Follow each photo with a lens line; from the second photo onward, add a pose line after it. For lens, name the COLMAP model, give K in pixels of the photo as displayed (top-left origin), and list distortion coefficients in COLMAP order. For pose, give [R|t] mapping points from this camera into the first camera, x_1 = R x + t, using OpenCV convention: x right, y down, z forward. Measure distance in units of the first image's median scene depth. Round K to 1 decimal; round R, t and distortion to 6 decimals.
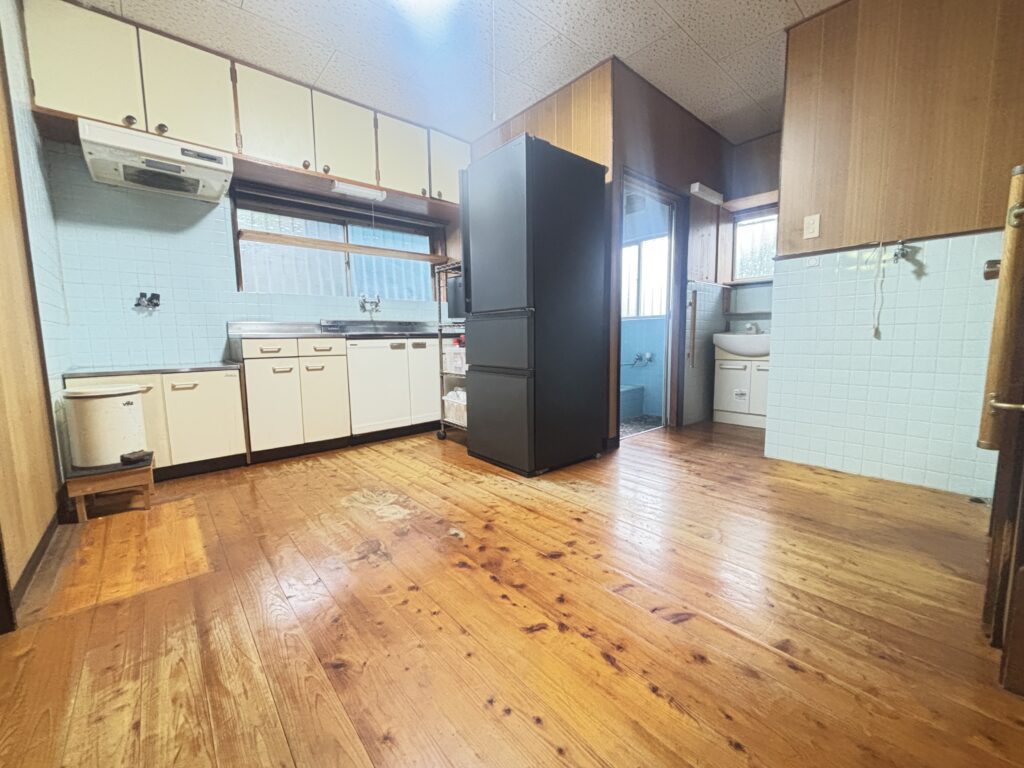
lens RADIAL K [[412.3, 0, 513.3], [0, 412.3, 380.6], [0, 0, 1]] dist [0.000324, 0.000596]
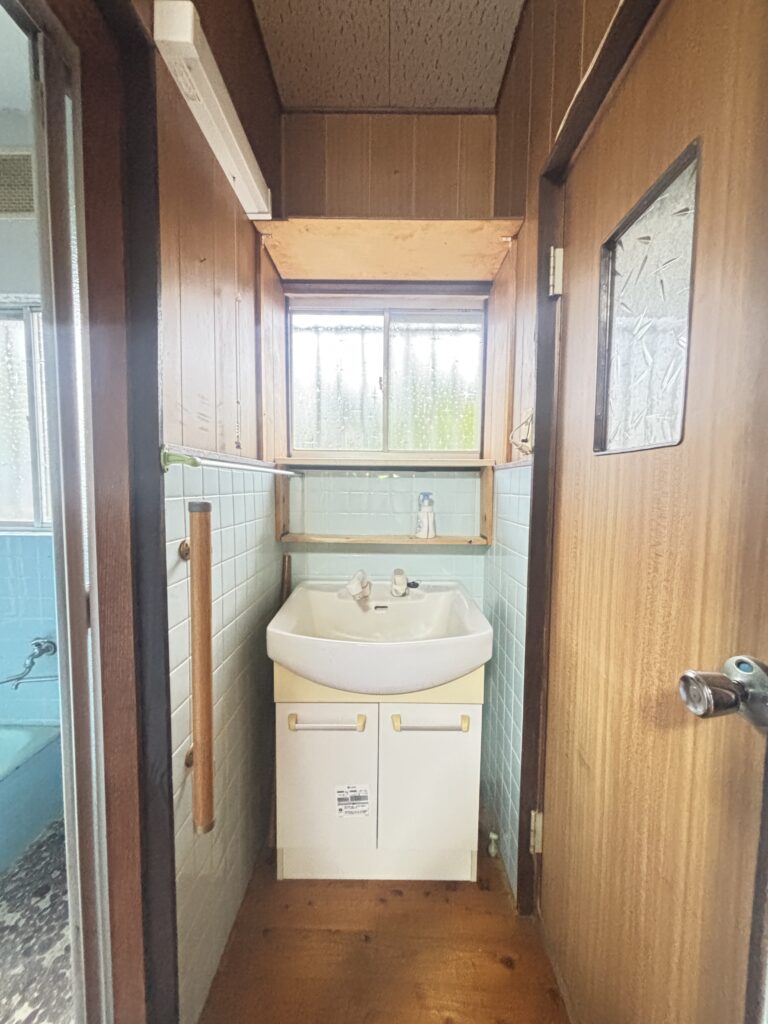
lens RADIAL K [[412.3, 0, 384.7], [0, 412.3, 511.4], [0, 0, 1]] dist [0.000324, 0.000596]
pose [[0.664628, -0.031699, 0.746501, 0.294701], [0.066296, 0.997661, -0.016660, -0.176808], [-0.744227, 0.060563, 0.665175, 0.674832]]
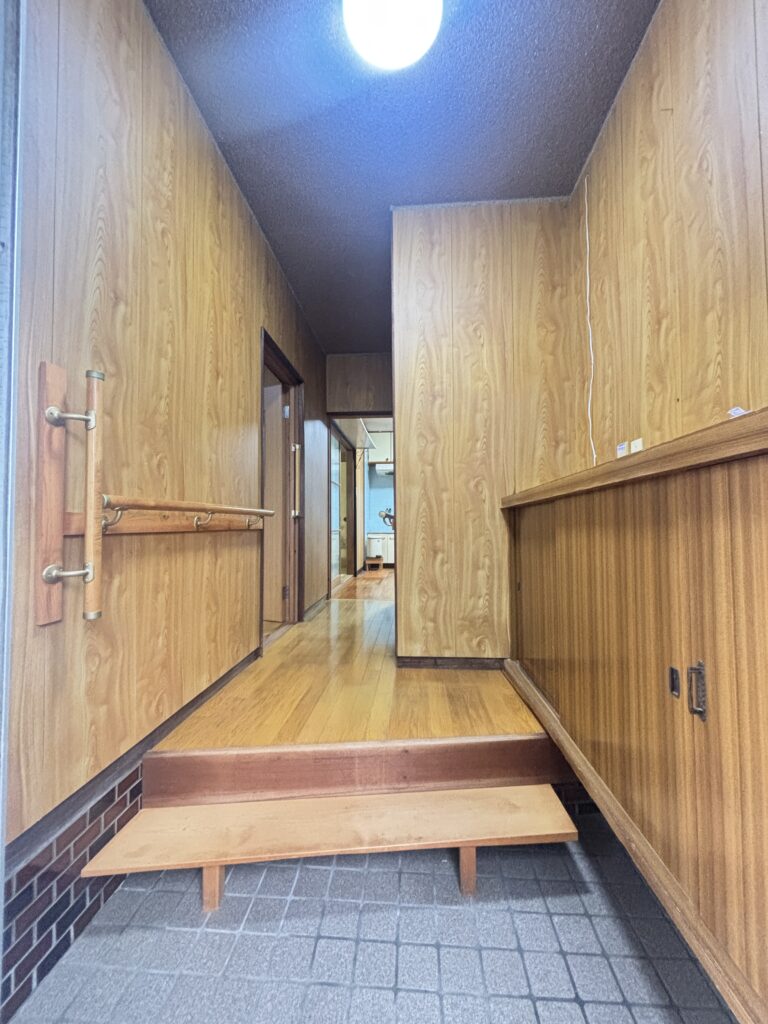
lens RADIAL K [[412.3, 0, 384.8], [0, 412.3, 511.6], [0, 0, 1]] dist [0.000324, 0.000596]
pose [[0.707886, -0.013156, -0.706204, 2.500653], [-0.083841, 0.991193, -0.102506, 0.248156], [0.701333, 0.131771, 0.700549, -2.300483]]
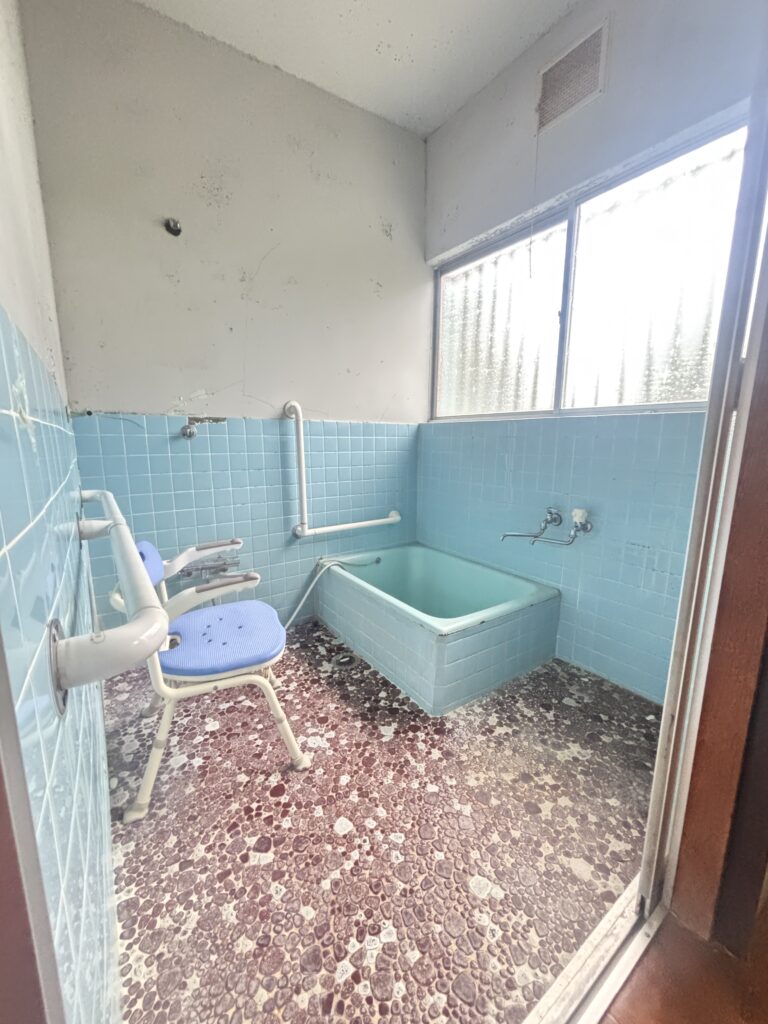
lens RADIAL K [[412.3, 0, 383.0], [0, 412.3, 509.7], [0, 0, 1]] dist [0.000324, 0.000596]
pose [[0.994696, 0.034678, -0.096835, 0.220521], [-0.028636, 0.997596, 0.063106, -0.101000], [0.098790, -0.059998, 0.993298, 0.724074]]
